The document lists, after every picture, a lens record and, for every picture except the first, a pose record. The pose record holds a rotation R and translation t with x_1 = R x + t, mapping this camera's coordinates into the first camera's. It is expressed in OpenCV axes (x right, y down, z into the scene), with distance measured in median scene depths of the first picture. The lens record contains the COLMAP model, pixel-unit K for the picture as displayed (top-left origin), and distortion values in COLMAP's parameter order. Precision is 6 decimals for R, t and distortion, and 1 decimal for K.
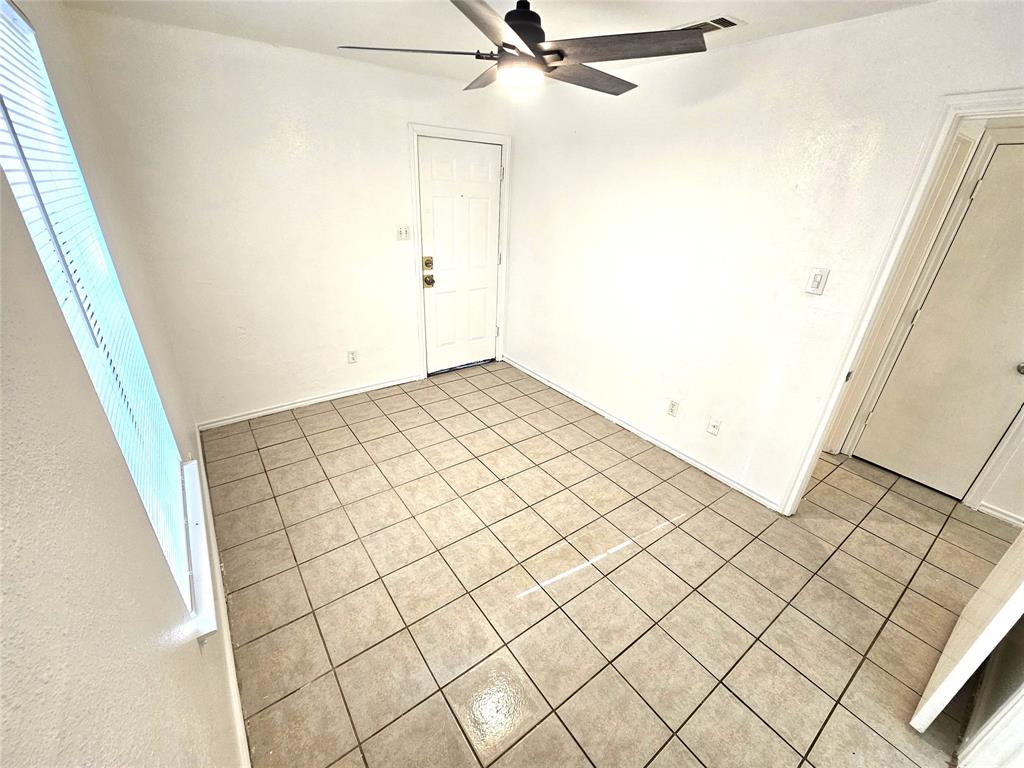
lens RADIAL K [[422.3, 0, 511.8], [0, 422.3, 387.5], [0, 0, 1]] dist [-0.001298, 0.000747]
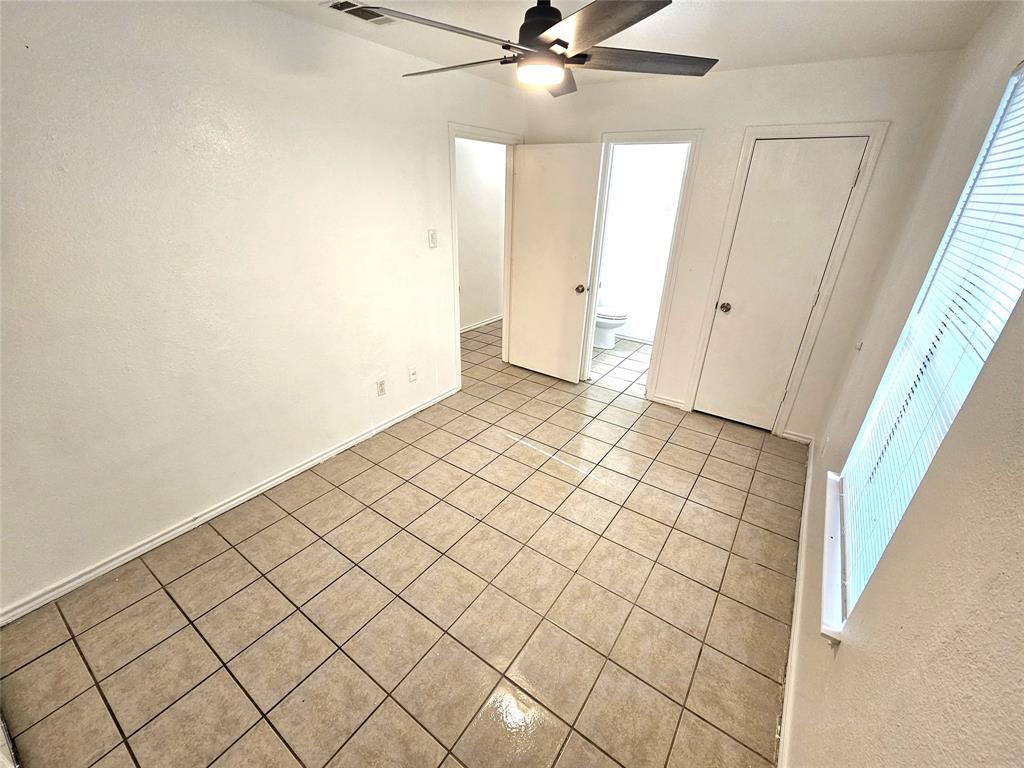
lens RADIAL K [[422.3, 0, 517.8], [0, 422.3, 391.0], [0, 0, 1]] dist [-0.001298, 0.000747]
pose [[-0.325877, -0.456051, 0.828143, -0.695925], [0.368551, 0.745379, 0.555500, -0.468368], [-0.870617, 0.486238, -0.074824, 0.922431]]
